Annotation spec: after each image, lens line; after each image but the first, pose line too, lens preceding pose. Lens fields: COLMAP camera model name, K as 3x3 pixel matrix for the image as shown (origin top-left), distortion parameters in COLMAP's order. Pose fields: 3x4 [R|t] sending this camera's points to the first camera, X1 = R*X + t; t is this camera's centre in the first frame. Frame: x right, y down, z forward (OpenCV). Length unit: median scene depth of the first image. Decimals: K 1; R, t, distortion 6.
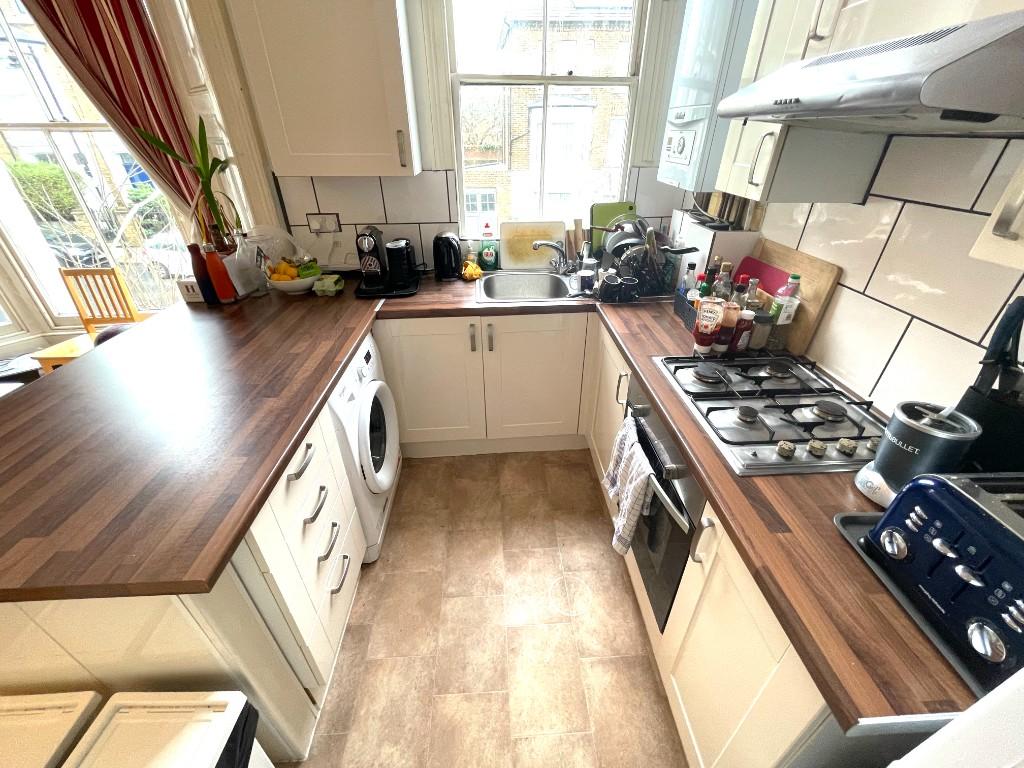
lens RADIAL K [[412.1, 0, 511.1], [0, 412.1, 381.7], [0, 0, 1]] dist [-0.004054, 0.000427]
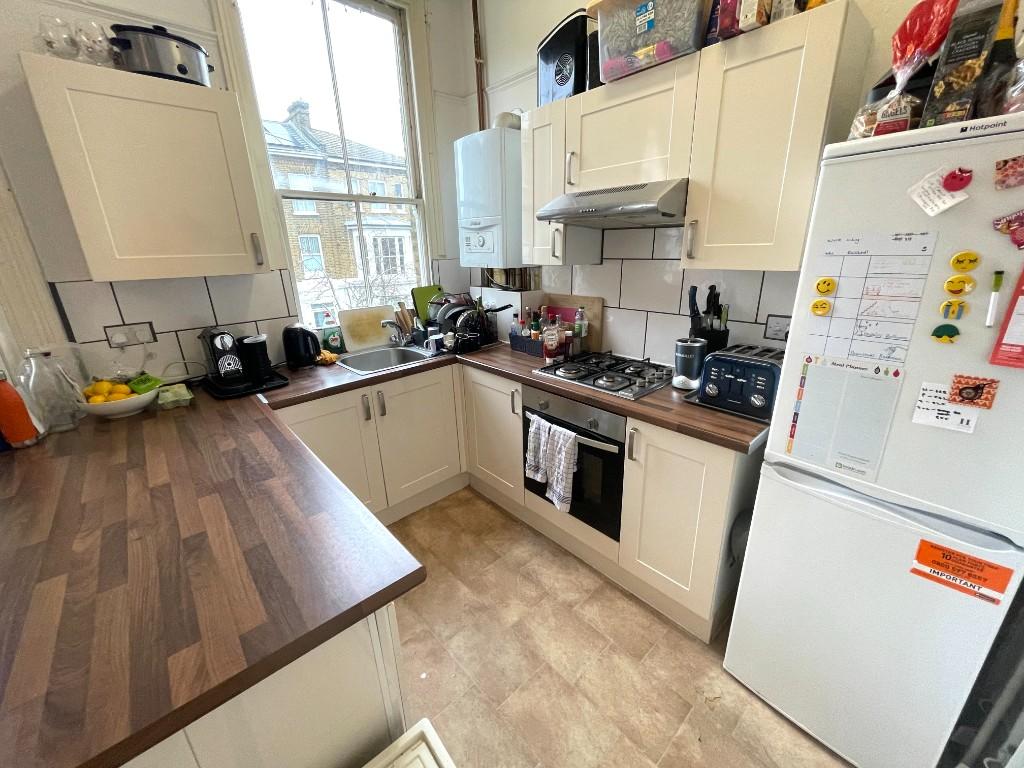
lens RADIAL K [[412.1, 0, 512.1], [0, 412.1, 382.6], [0, 0, 1]] dist [-0.004054, 0.000427]
pose [[0.773039, -0.217956, 0.595740, -0.416396], [0.347563, 0.931142, -0.110336, 0.081296], [-0.530671, 0.292352, 0.795562, -0.067217]]
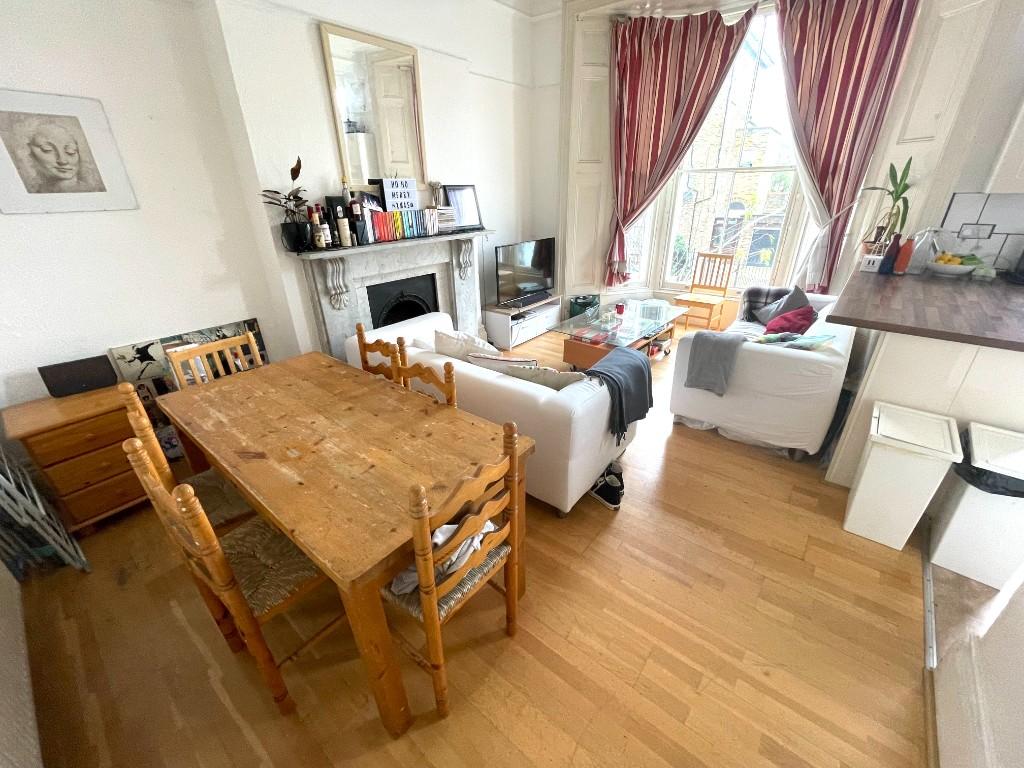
lens RADIAL K [[412.1, 0, 514.0], [0, 412.1, 379.3], [0, 0, 1]] dist [-0.004054, 0.000427]
pose [[0.727753, 0.276290, -0.627726, -0.641246], [-0.336647, 0.941324, 0.024028, 0.582869], [0.597532, 0.193836, 0.778063, -0.896557]]
